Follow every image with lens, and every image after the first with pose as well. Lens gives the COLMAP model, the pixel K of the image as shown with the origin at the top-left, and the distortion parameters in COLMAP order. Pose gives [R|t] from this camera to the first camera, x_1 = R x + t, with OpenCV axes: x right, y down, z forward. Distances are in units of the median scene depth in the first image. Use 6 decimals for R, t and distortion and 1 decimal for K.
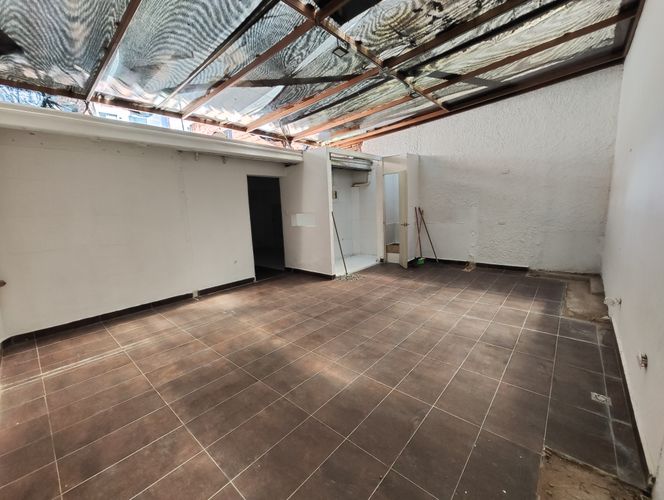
lens RADIAL K [[276.2, 0, 330.7], [0, 276.2, 250.1], [0, 0, 1]] dist [-0.003906, 0.005464]
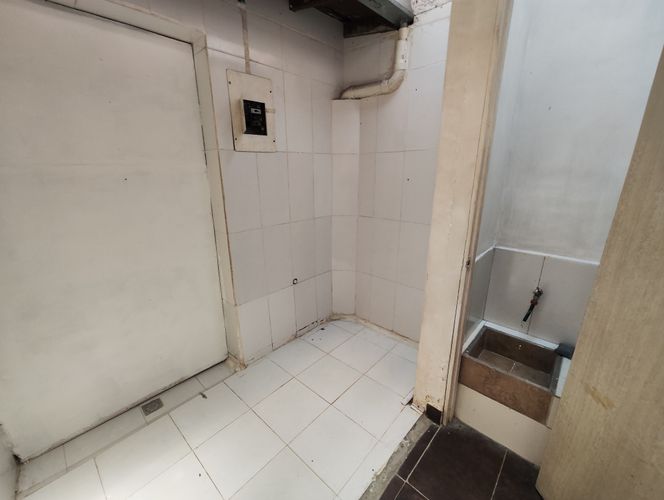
lens RADIAL K [[276.2, 0, 330.7], [0, 276.2, 250.1], [0, 0, 1]] dist [-0.003906, 0.005464]
pose [[0.998653, 0.047705, -0.020417, 0.156208], [-0.044614, 0.990293, 0.131640, -0.206785], [0.026499, -0.130552, 0.991087, 1.278774]]
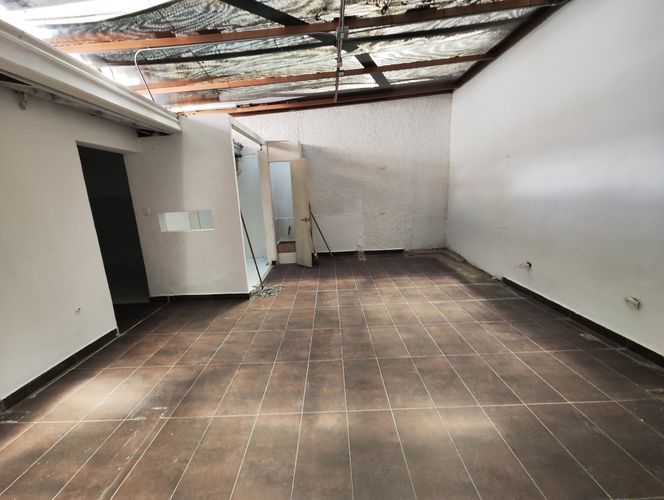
lens RADIAL K [[276.2, 0, 330.7], [0, 276.2, 250.1], [0, 0, 1]] dist [-0.003906, 0.005464]
pose [[0.750090, -0.129113, 0.648610, -0.385922], [0.116097, 0.991234, 0.063055, -0.058576], [-0.651065, 0.028005, 0.758505, 0.373682]]
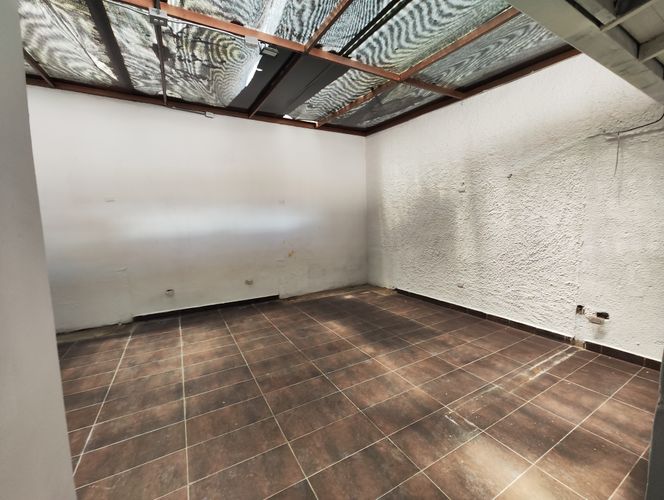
lens RADIAL K [[276.2, 0, 330.7], [0, 276.2, 250.1], [0, 0, 1]] dist [-0.003906, 0.005464]
pose [[-0.940921, 0.031119, 0.337192, -0.306058], [0.114406, 0.966430, 0.230055, -0.217747], [-0.318714, 0.255040, -0.912894, 1.382464]]
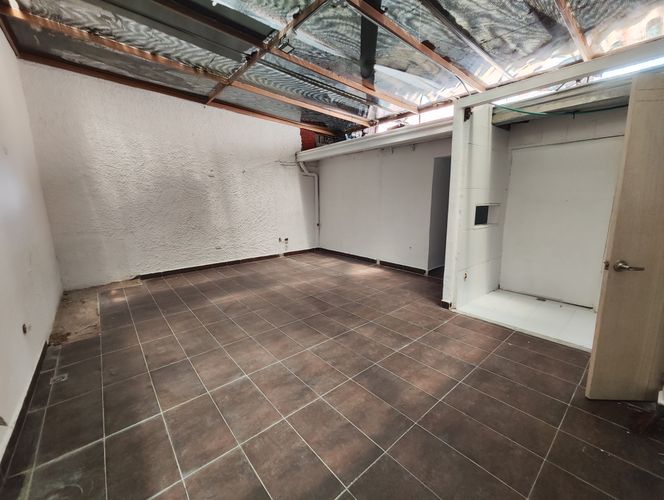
lens RADIAL K [[276.2, 0, 330.7], [0, 276.2, 250.1], [0, 0, 1]] dist [-0.003906, 0.005464]
pose [[-0.151860, 0.225127, -0.962422, 0.855487], [-0.134254, 0.959993, 0.245742, -0.200042], [0.979242, 0.166528, -0.115560, 1.028035]]
